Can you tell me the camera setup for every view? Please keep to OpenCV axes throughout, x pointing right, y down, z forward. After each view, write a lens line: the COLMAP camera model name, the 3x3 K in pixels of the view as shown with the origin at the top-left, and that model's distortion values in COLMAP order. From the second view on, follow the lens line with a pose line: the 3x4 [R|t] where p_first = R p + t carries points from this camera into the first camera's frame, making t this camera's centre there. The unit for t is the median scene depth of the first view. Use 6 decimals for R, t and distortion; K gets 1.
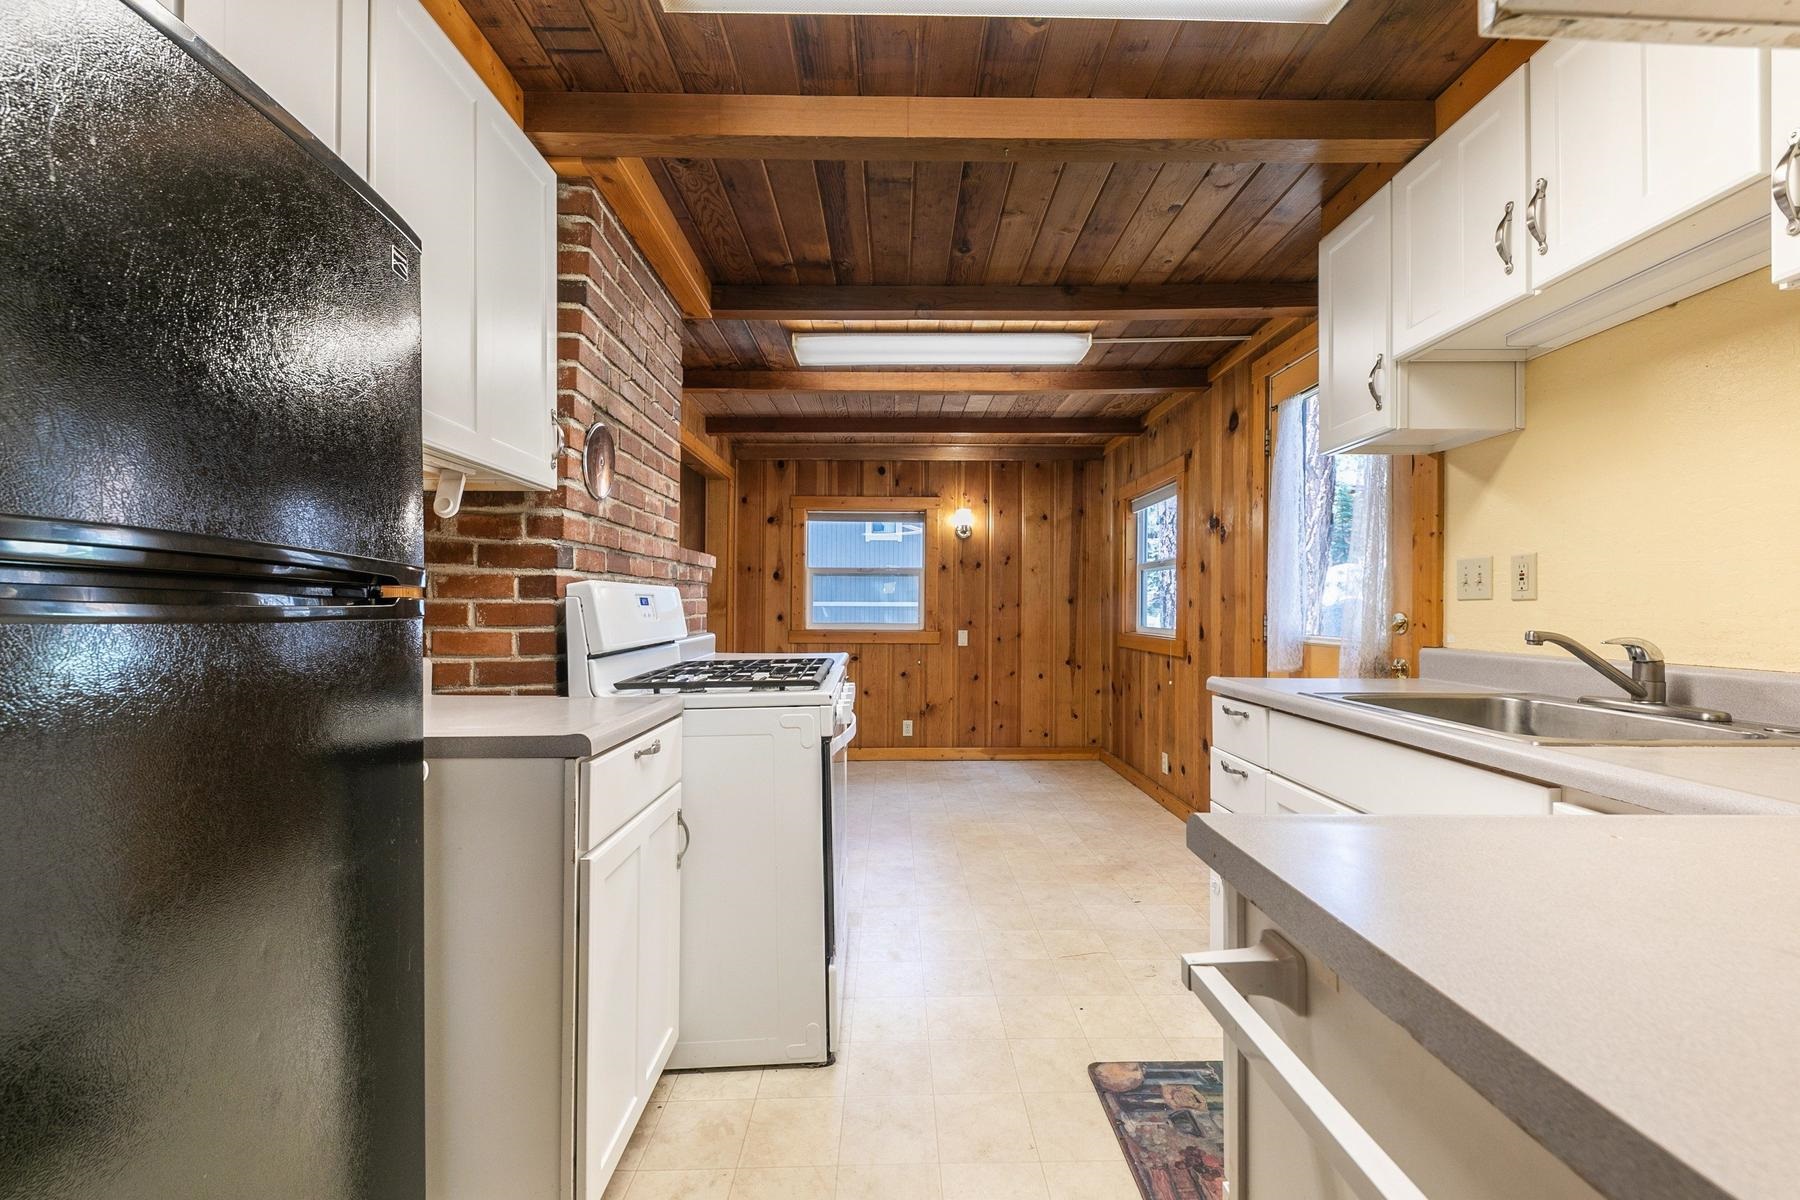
lens RADIAL K [[730.6, 0, 902.8], [0, 730.6, 603.6], [0, 0, 1]] dist [0.001711, 0.000065]
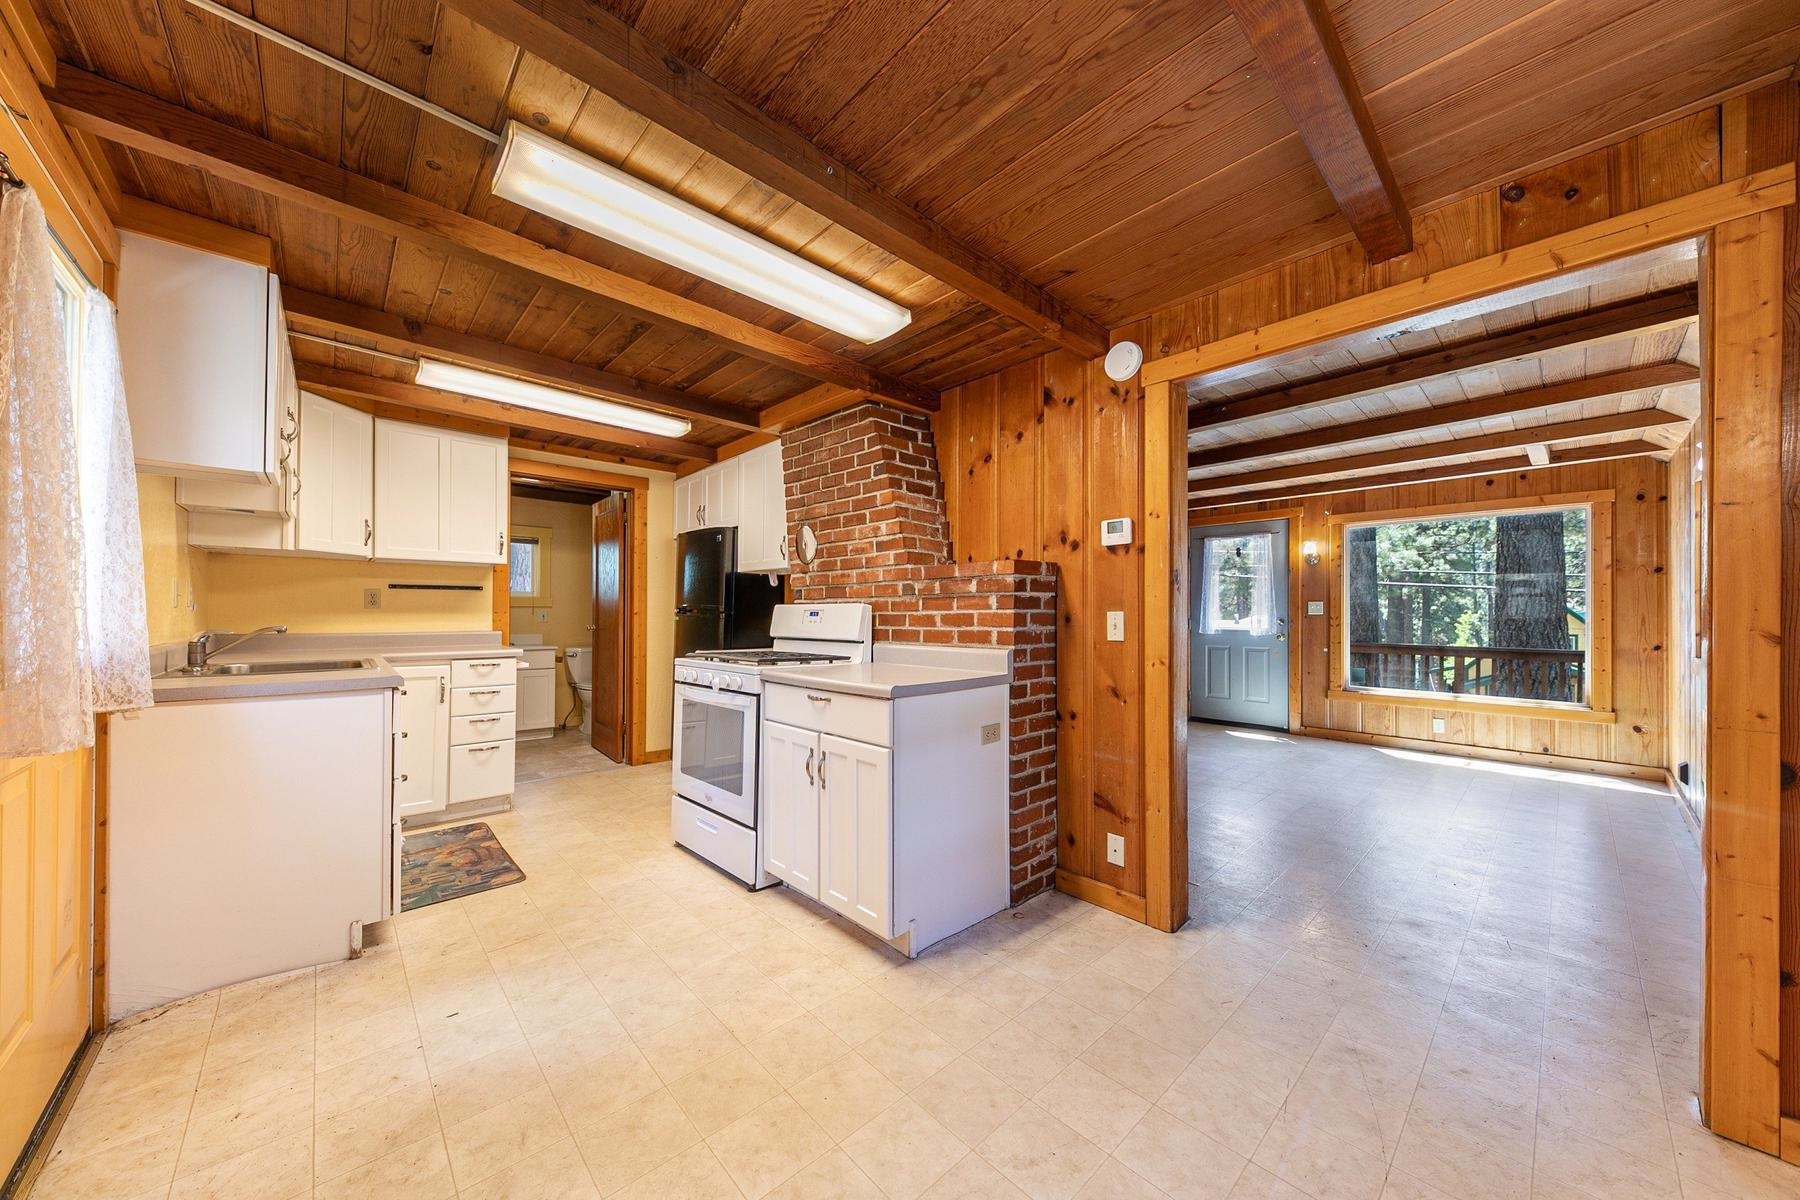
lens RADIAL K [[656.3, 0, 903.3], [0, 656.3, 604.2], [0, 0, 1]] dist [-0.006689, -0.000301]
pose [[-0.761963, -0.010798, -0.647530, 0.409304], [-0.000860, 0.999877, -0.015661, 0.009848], [0.647620, -0.011376, -0.761879, 1.944153]]
